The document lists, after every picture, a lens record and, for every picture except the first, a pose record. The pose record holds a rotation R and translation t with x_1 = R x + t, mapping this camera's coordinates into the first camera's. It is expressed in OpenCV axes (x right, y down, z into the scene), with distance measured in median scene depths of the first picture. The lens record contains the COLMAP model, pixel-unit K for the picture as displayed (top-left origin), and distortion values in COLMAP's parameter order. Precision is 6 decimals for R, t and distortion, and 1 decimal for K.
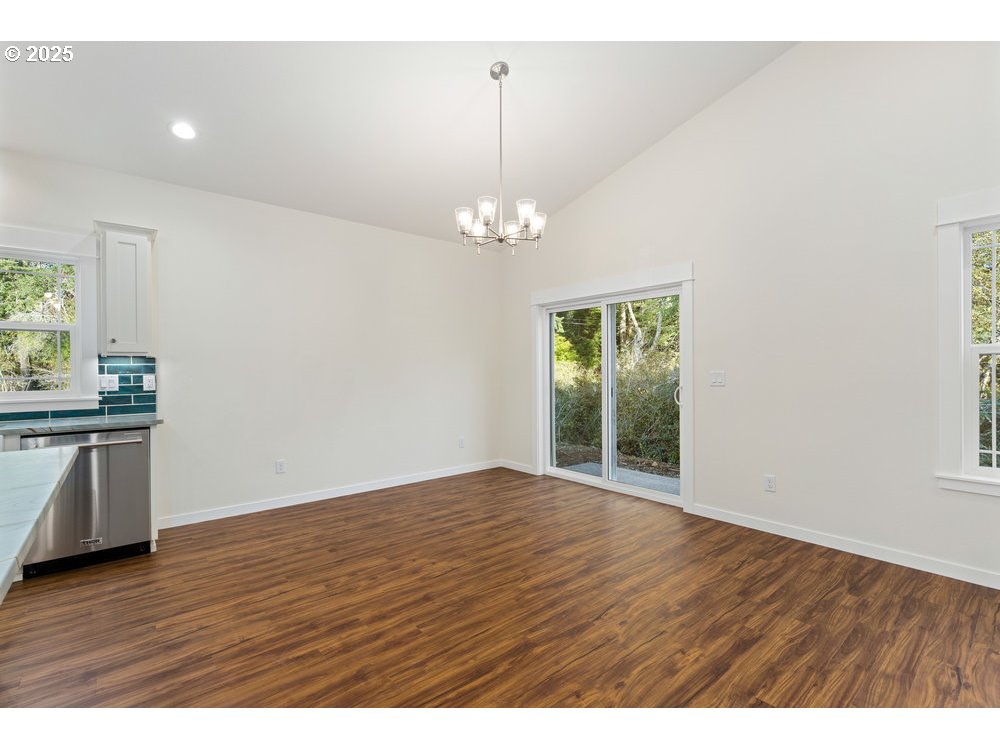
lens RADIAL K [[456.3, 0, 499.0], [0, 456.3, 371.7], [0, 0, 1]] dist [-0.001922, 0.000294]
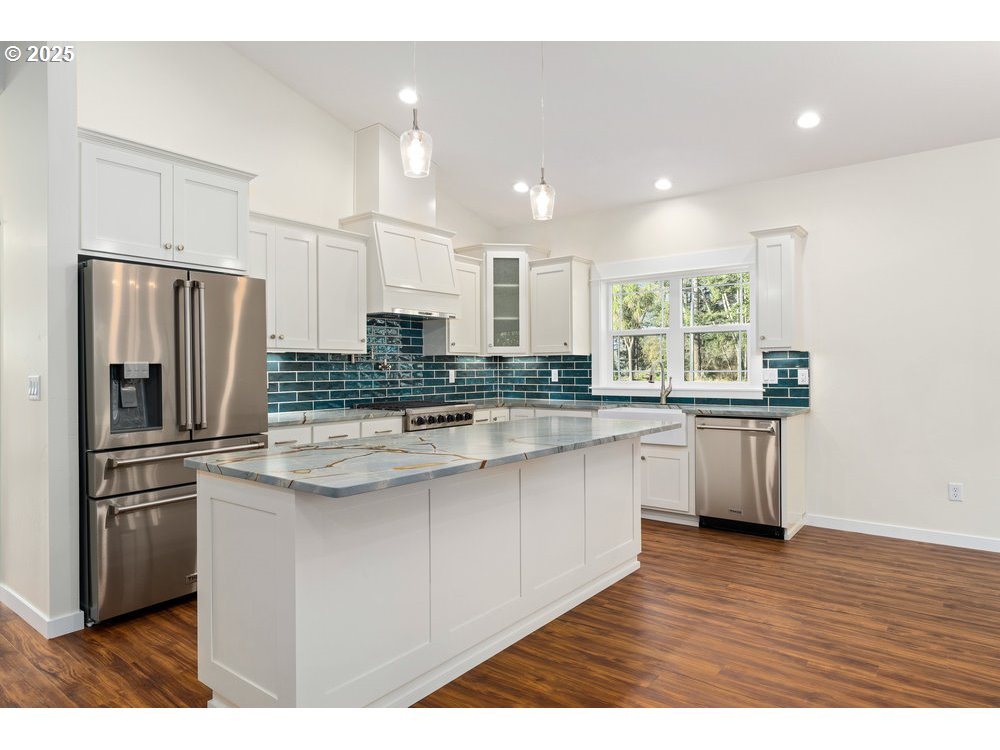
lens RADIAL K [[606.8, 0, 499.3], [0, 606.8, 371.9], [0, 0, 1]] dist [0.000864, -0.000018]
pose [[0.217092, 0.014258, -0.976047, 0.475879], [0.001620, 0.999887, 0.014967, -0.009493], [0.976150, -0.004831, 0.217044, 0.068692]]
